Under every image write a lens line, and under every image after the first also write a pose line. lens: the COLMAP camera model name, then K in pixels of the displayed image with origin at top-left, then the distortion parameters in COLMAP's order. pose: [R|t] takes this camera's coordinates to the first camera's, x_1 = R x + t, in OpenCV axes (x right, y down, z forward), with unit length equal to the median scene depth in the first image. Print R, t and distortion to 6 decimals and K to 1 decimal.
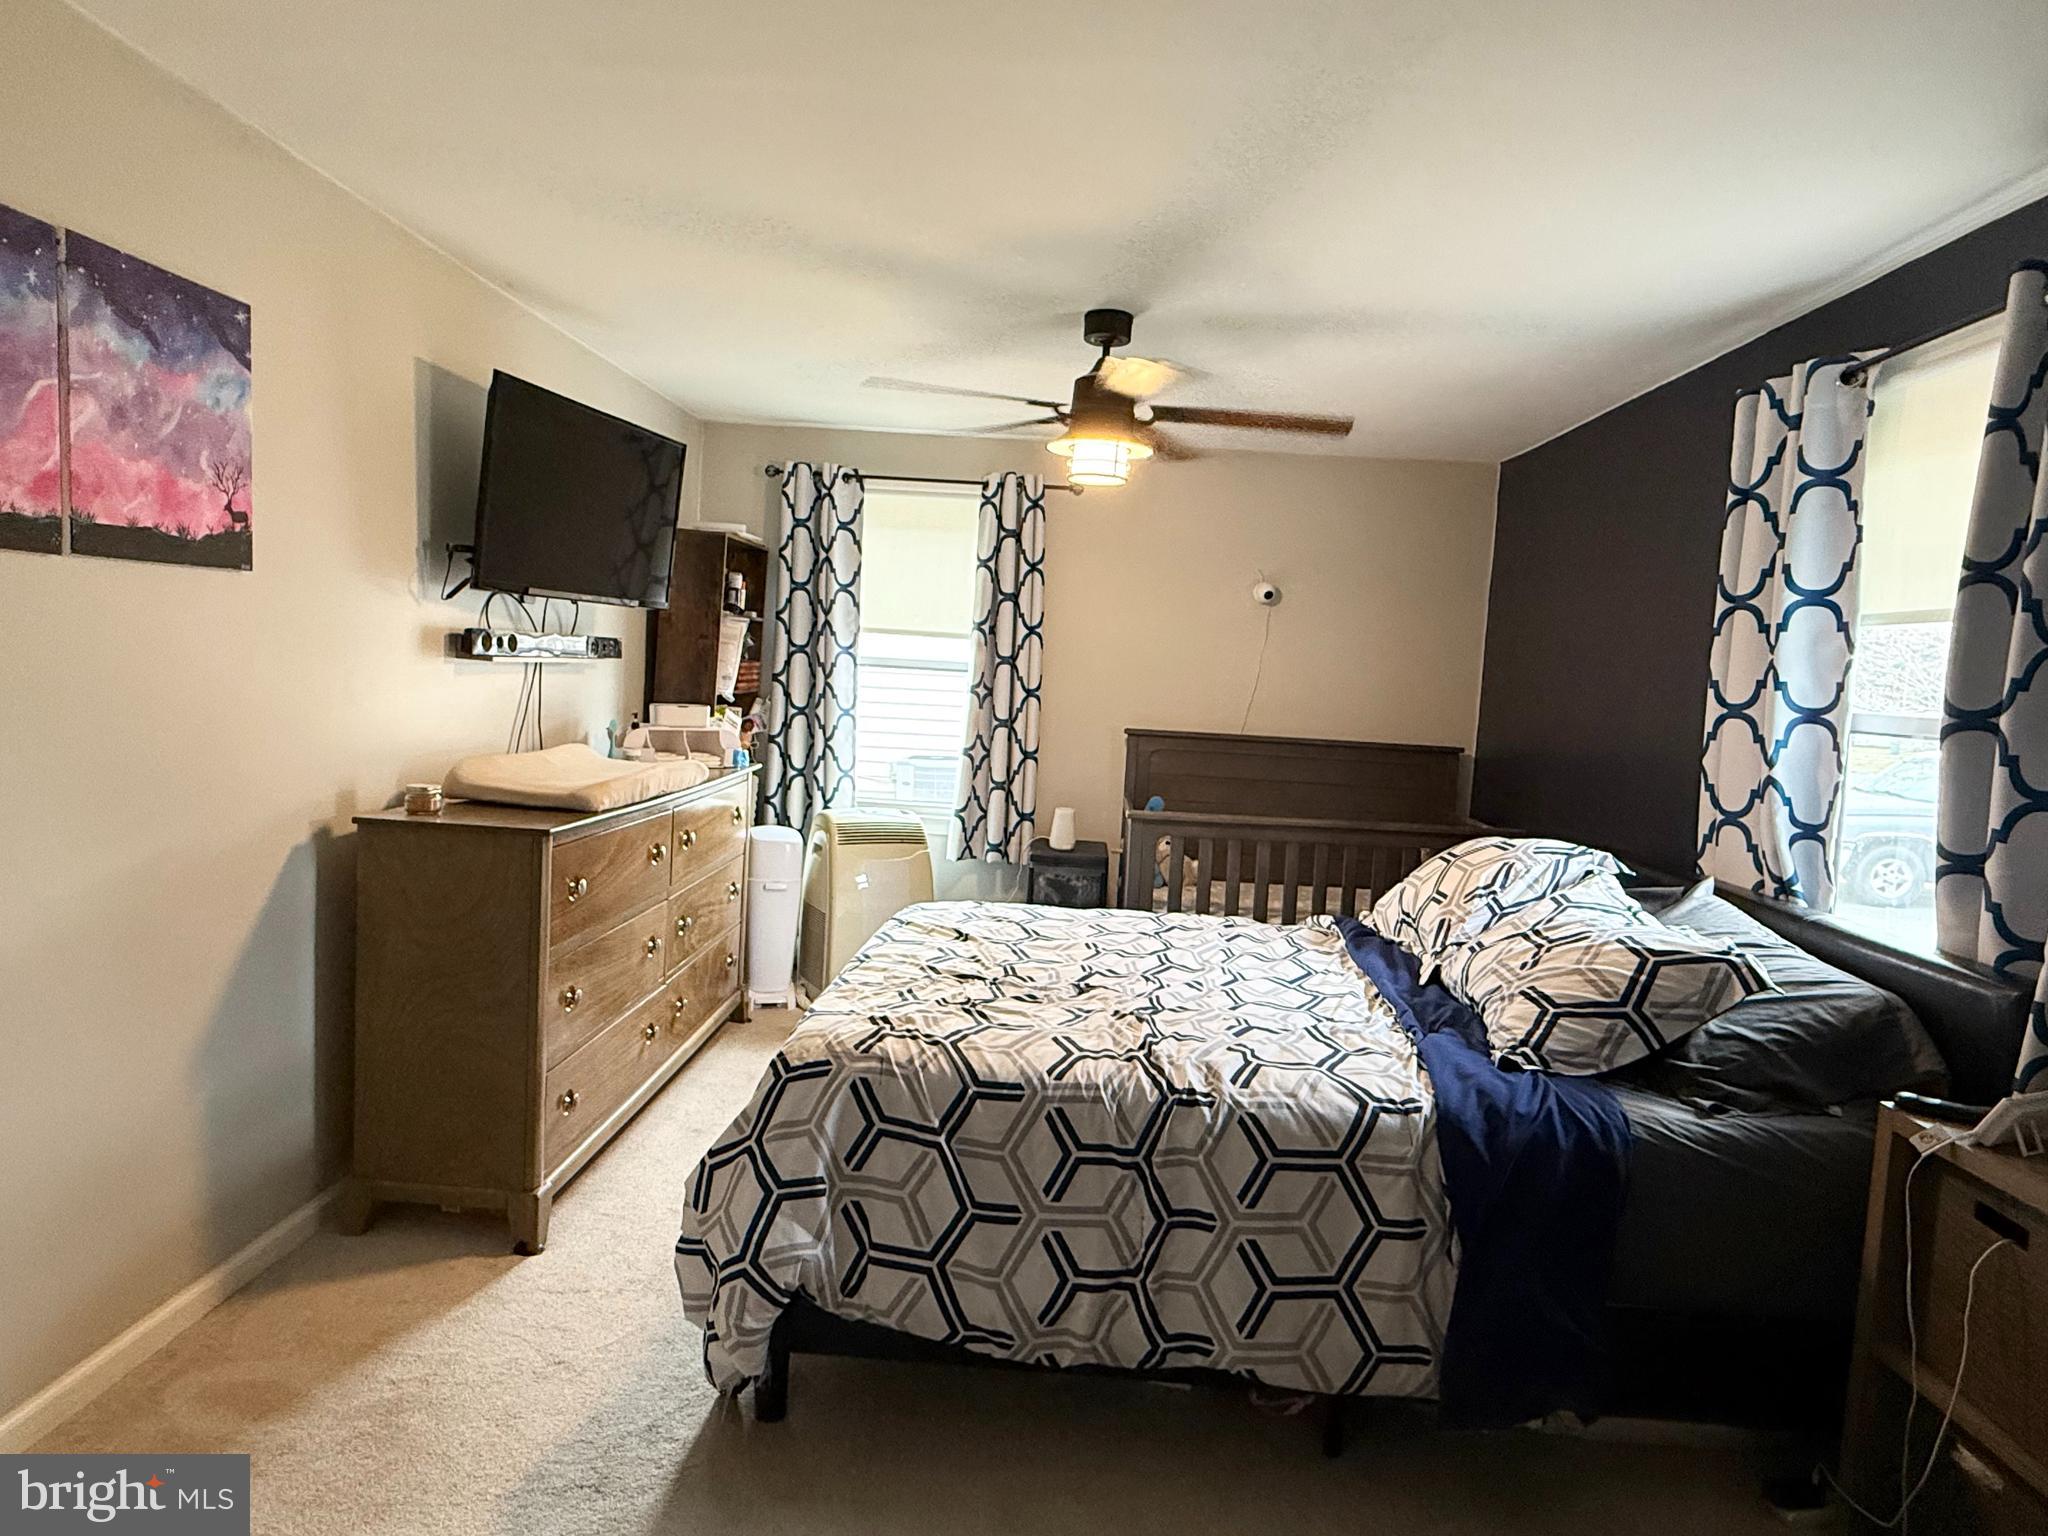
lens RADIAL K [[1154.8, 0, 1007.9], [0, 1154.8, 773.5], [0, 0, 1]] dist [0.006000, 0.001459]
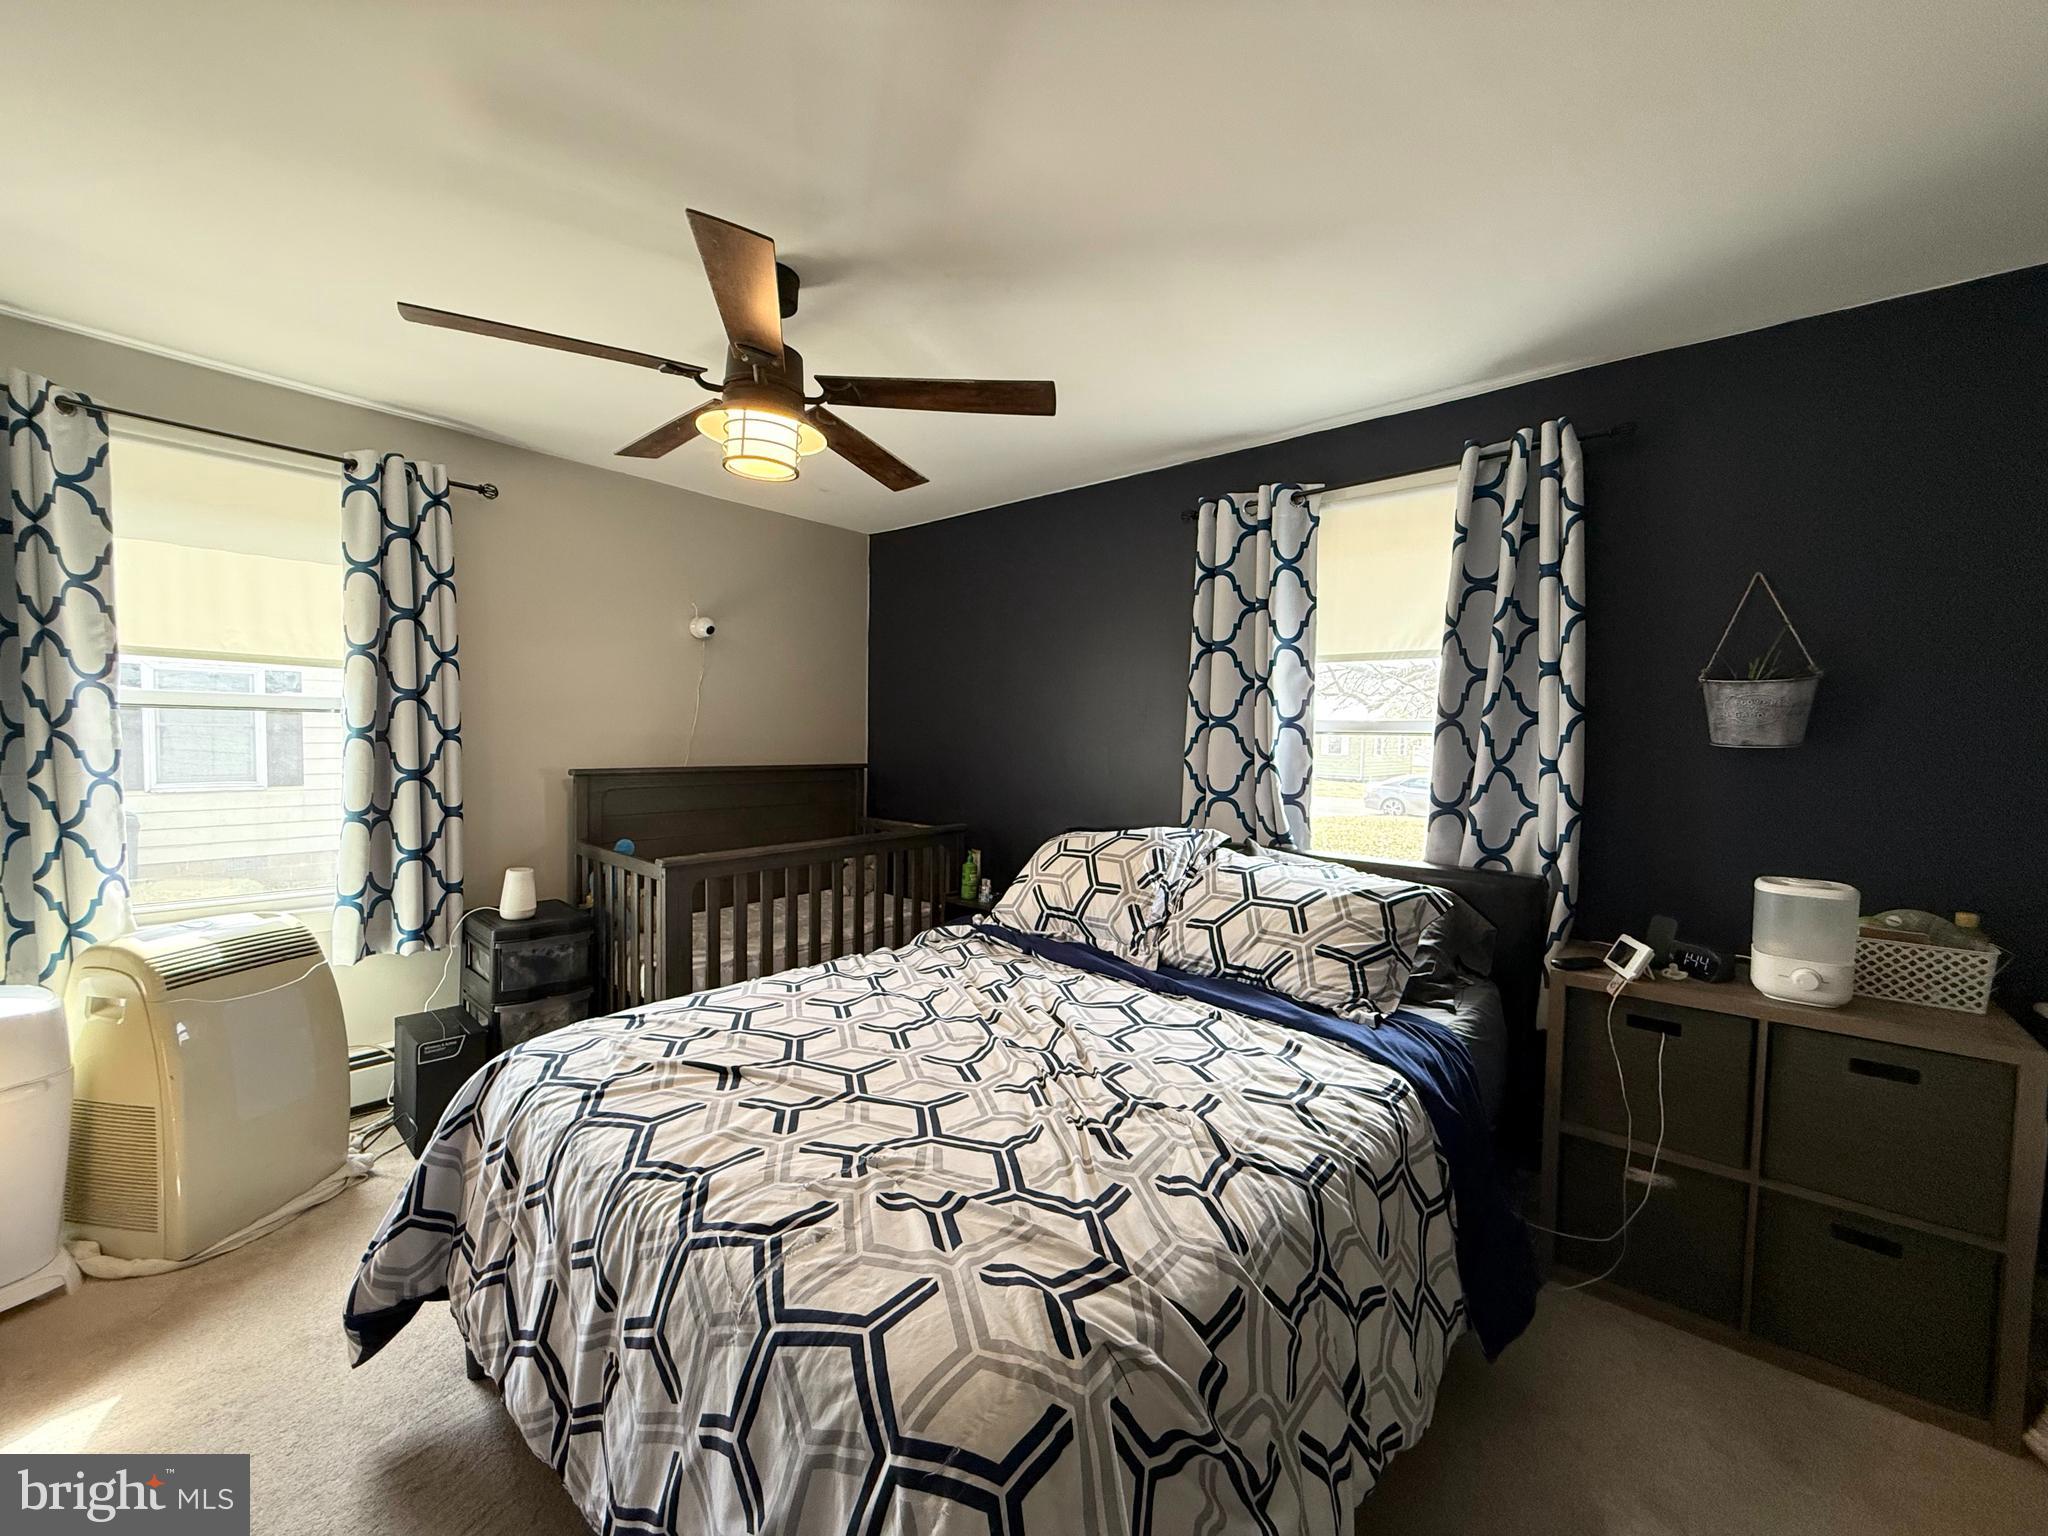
lens RADIAL K [[828.5, 0, 1024.0], [0, 828.5, 768.0], [0, 0, 1]] dist [0.000394, 0.000315]
pose [[0.608447, -0.075500, 0.789995, -0.361311], [0.088180, 0.995732, 0.027247, -0.050077], [-0.788680, 0.053083, 0.612508, 0.610313]]
